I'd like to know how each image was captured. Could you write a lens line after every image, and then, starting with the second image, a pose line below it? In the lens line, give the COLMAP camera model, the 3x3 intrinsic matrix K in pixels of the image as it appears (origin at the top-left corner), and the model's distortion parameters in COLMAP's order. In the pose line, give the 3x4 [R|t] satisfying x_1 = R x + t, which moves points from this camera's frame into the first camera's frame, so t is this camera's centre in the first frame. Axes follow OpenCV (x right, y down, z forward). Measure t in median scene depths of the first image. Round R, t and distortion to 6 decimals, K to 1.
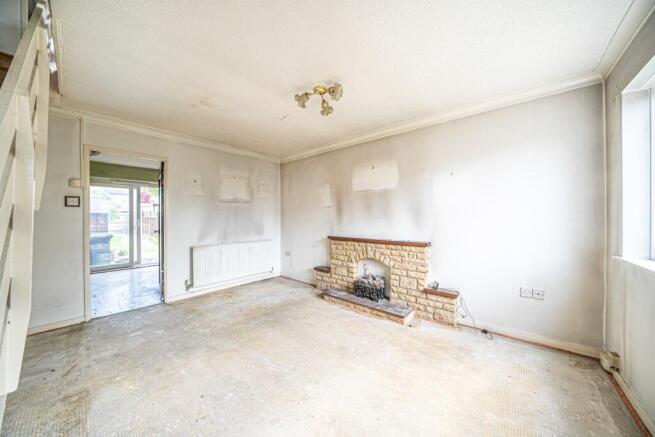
lens RADIAL K [[227.1, 0, 323.9], [0, 227.1, 217.6], [0, 0, 1]] dist [-0.018252, 0.000289]
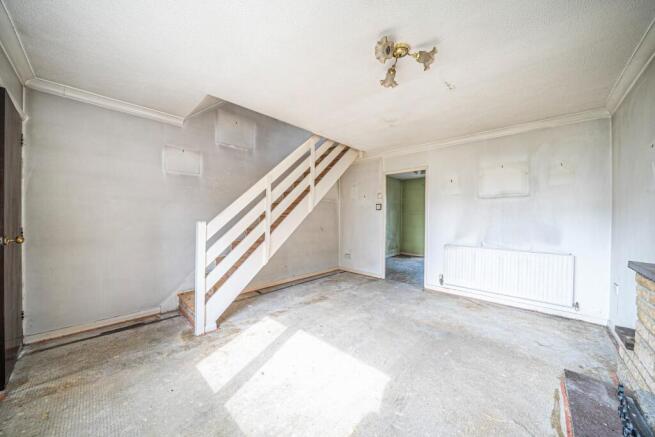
lens RADIAL K [[227.1, 0, 323.9], [0, 227.1, 217.6], [0, 0, 1]] dist [-0.018252, 0.000289]
pose [[-0.042155, 0.010237, -0.999059, 0.479035], [-0.007618, 0.999915, 0.010567, -0.002222], [0.999082, 0.008056, -0.042074, 0.475683]]
